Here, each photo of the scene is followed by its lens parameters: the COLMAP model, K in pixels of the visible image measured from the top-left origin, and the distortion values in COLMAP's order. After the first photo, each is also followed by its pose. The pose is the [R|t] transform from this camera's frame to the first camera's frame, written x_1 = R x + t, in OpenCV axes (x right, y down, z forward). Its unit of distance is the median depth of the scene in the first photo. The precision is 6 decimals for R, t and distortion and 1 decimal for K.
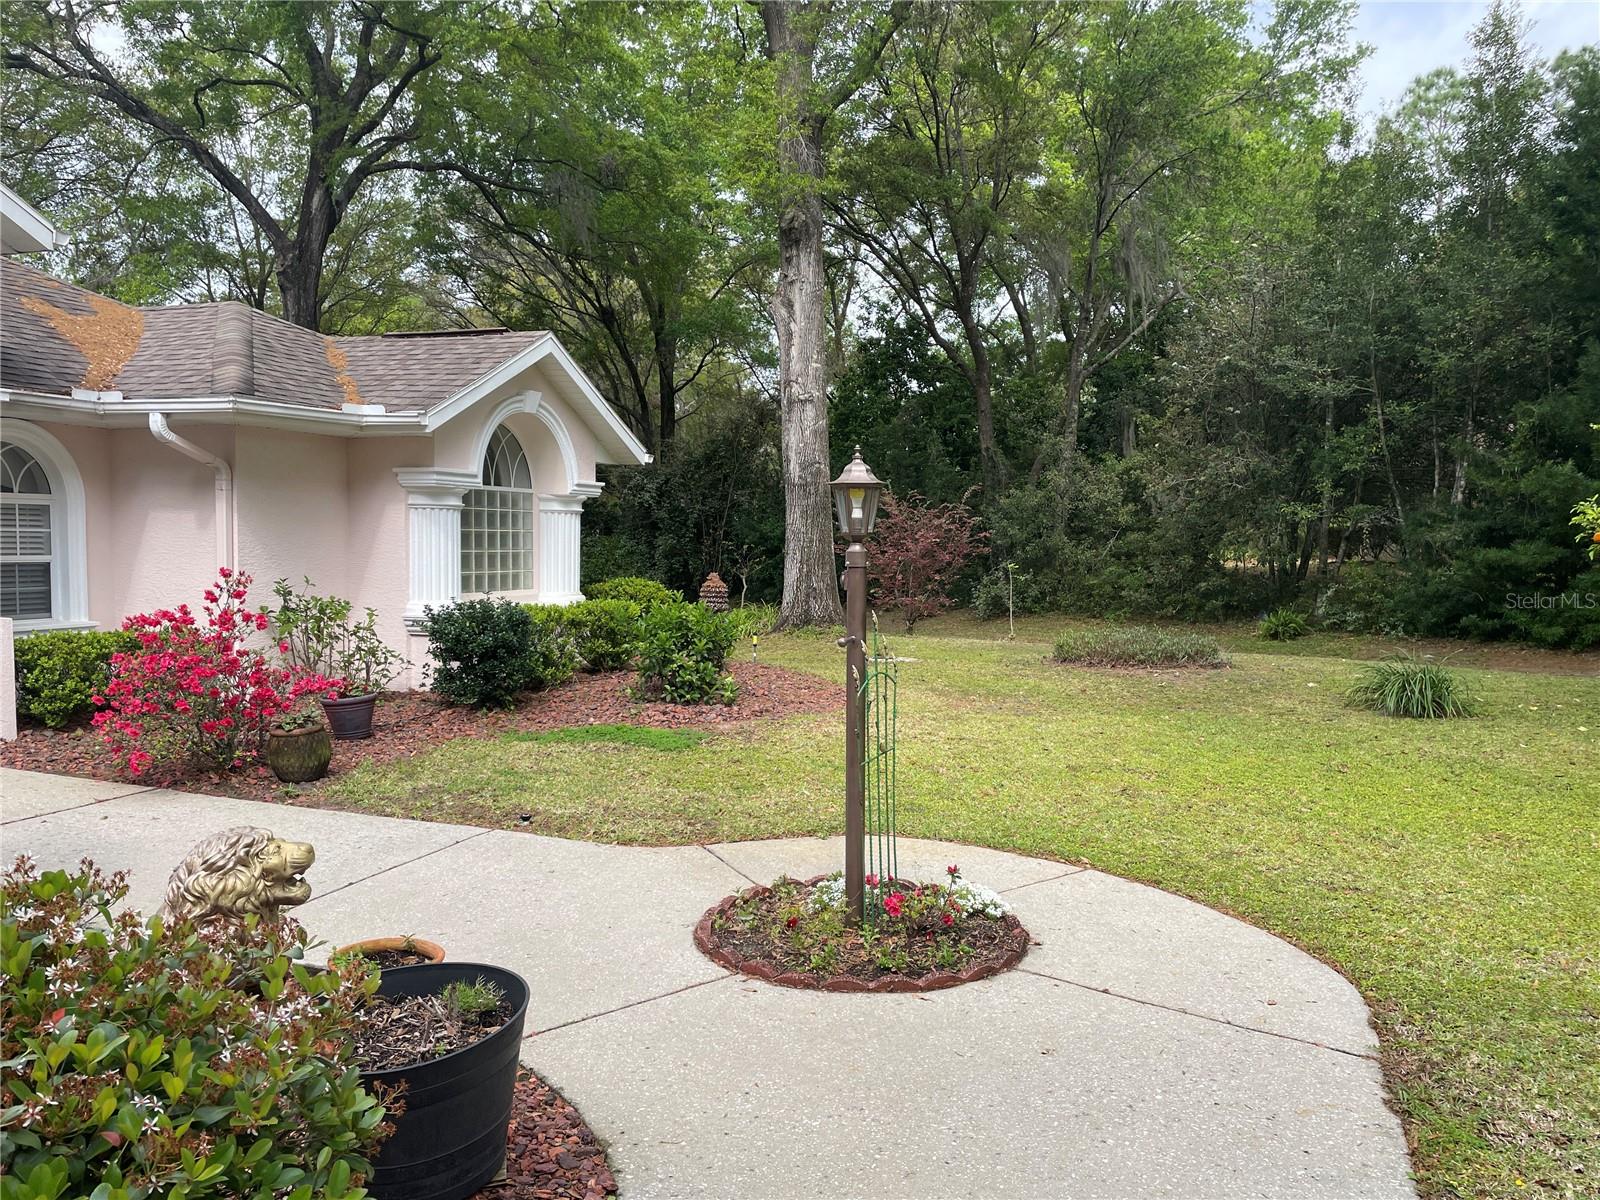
lens RADIAL K [[1213.0, 0, 801.3], [0, 1213.0, 610.1], [0, 0, 1]] dist [0.083694, -0.102160]
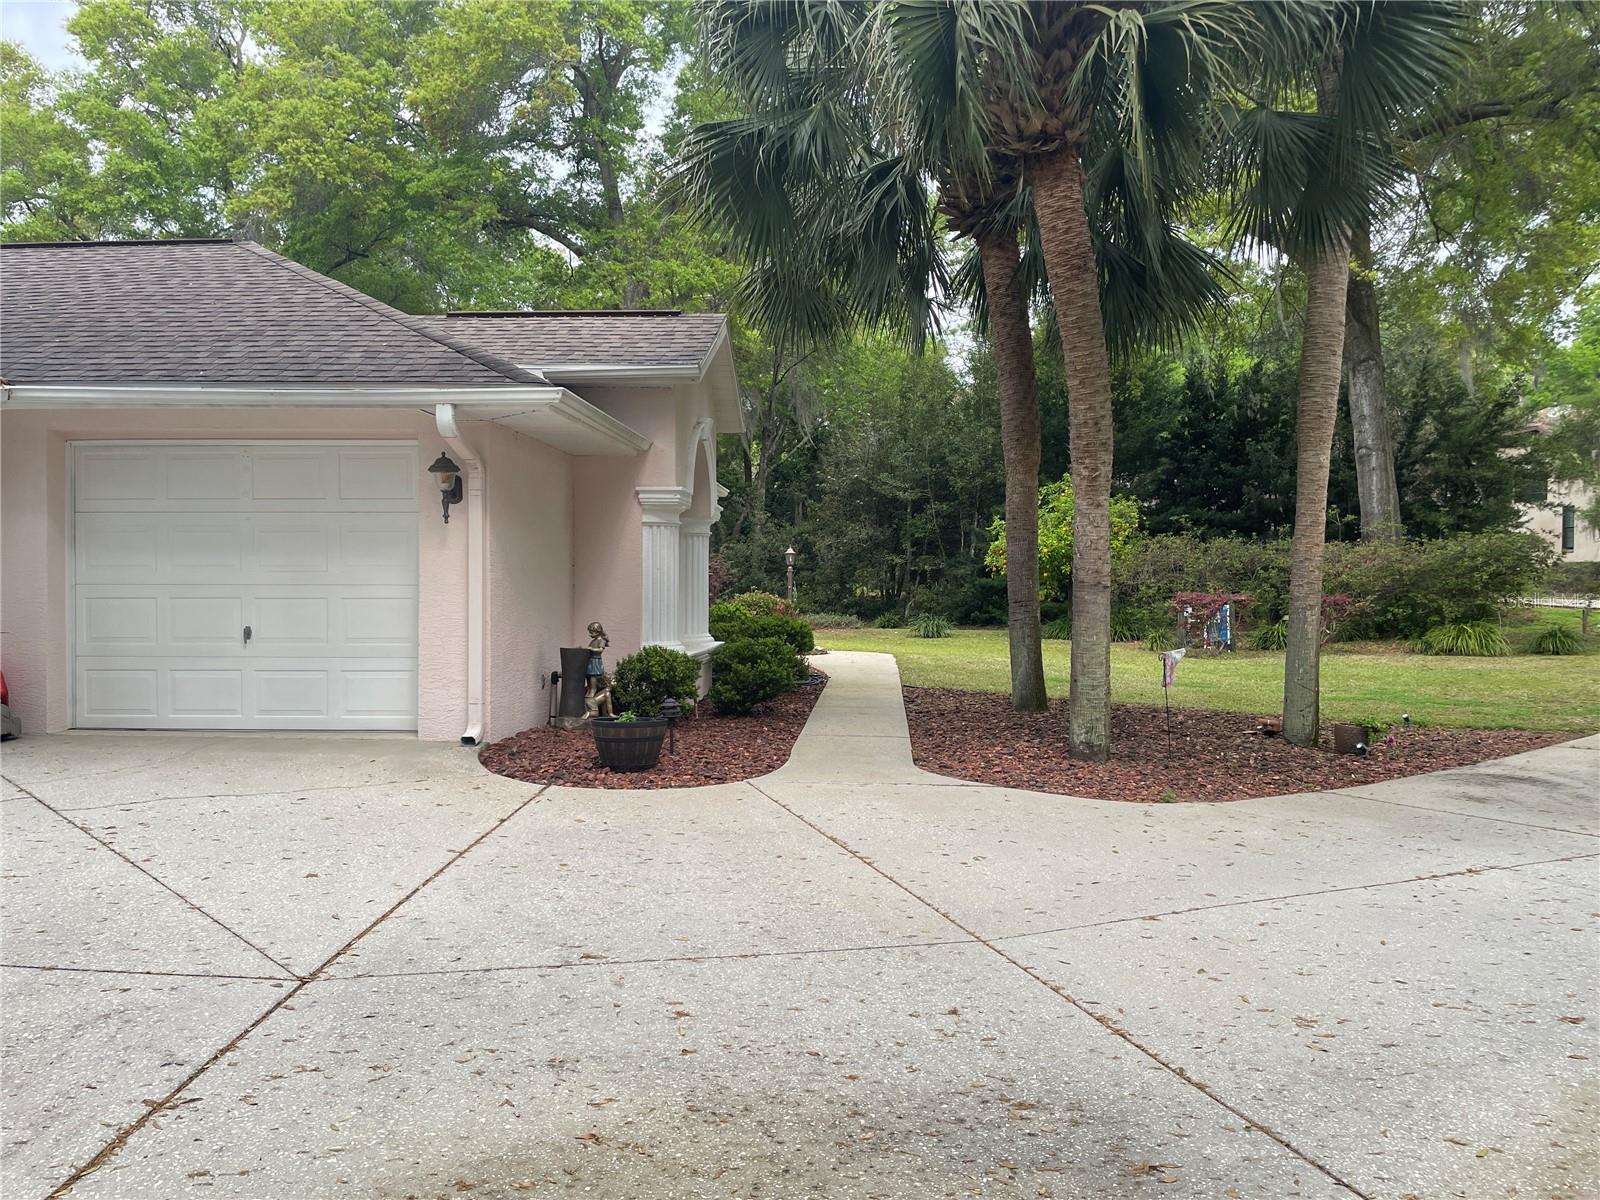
lens RADIAL K [[1213.0, 0, 789.6], [0, 1213.0, 607.6], [0, 0, 1]] dist [0.083694, -0.102160]
pose [[0.959806, -0.007749, 0.280556, -0.274208], [0.018767, 0.999154, -0.036607, 0.059548], [-0.280035, 0.040401, 0.959139, -0.746618]]
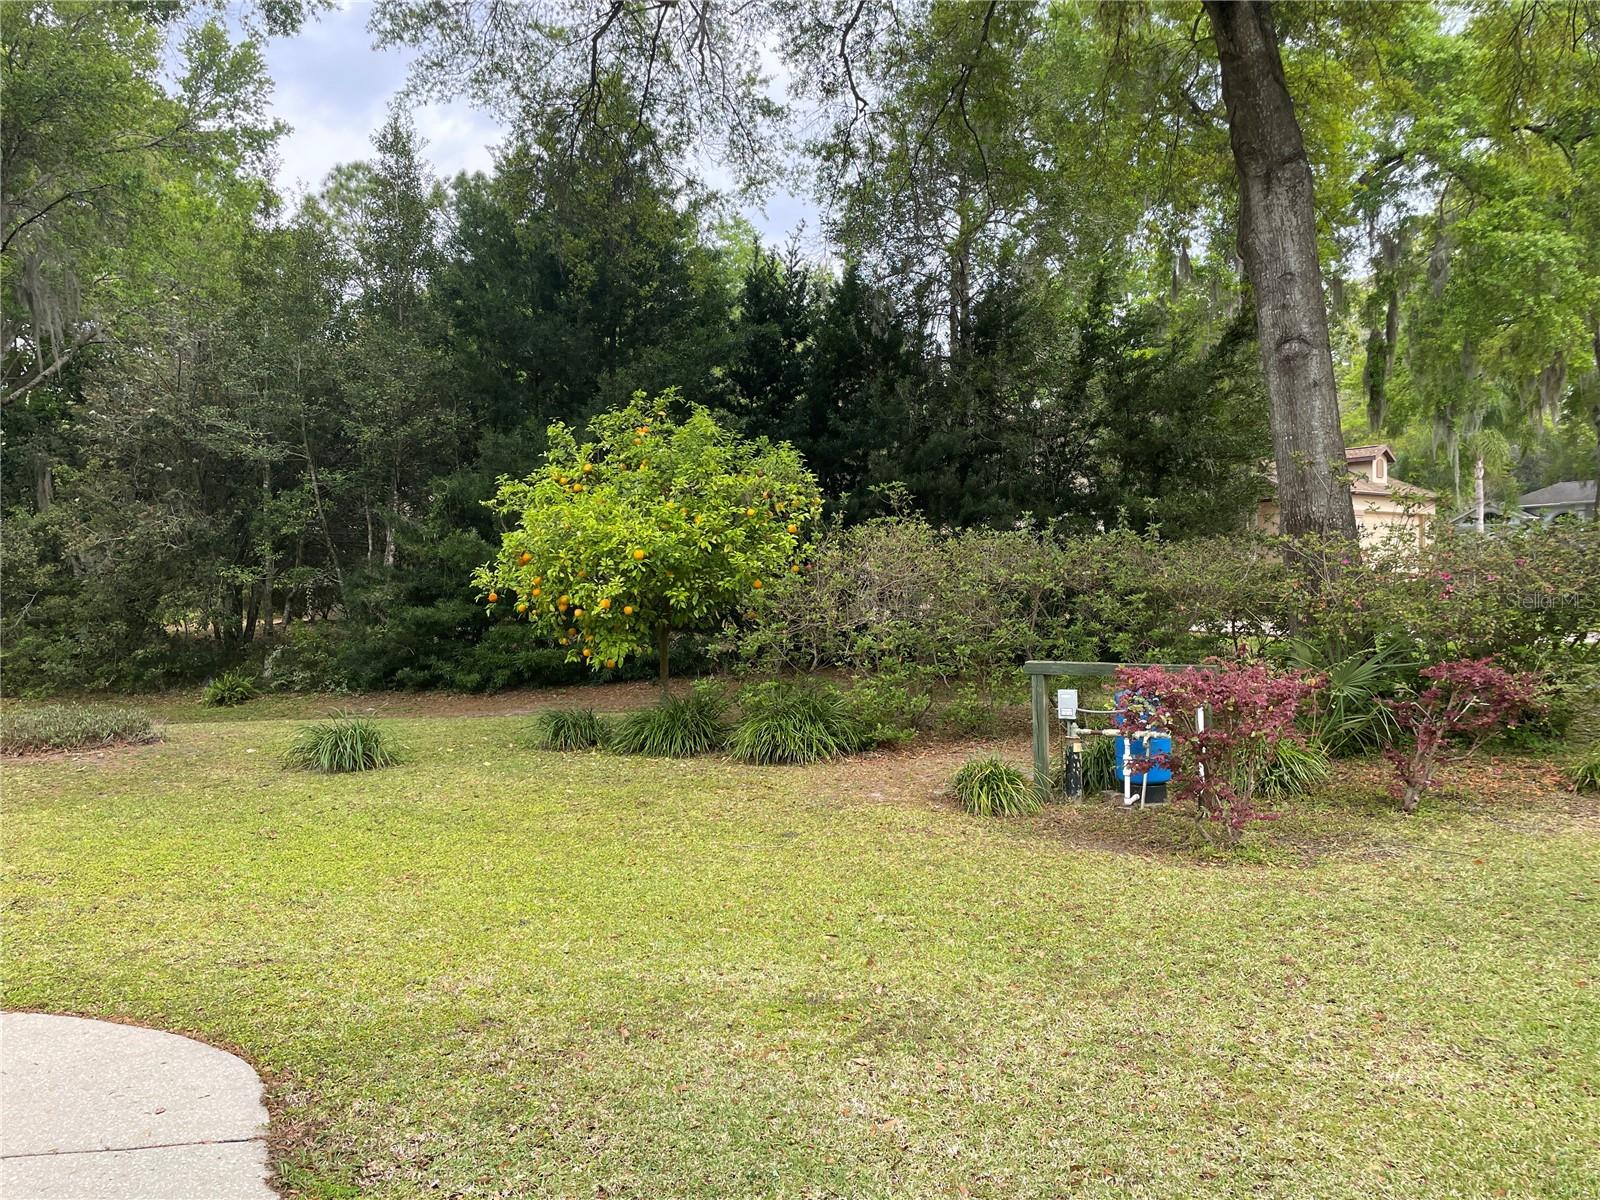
lens RADIAL K [[1213.0, 0, 790.9], [0, 1213.0, 611.3], [0, 0, 1]] dist [0.083694, -0.102160]
pose [[0.700282, -0.026541, 0.713373, 0.011648], [0.060070, 0.997955, -0.021839, -0.002126], [-0.711335, 0.058145, 0.700444, -0.004039]]
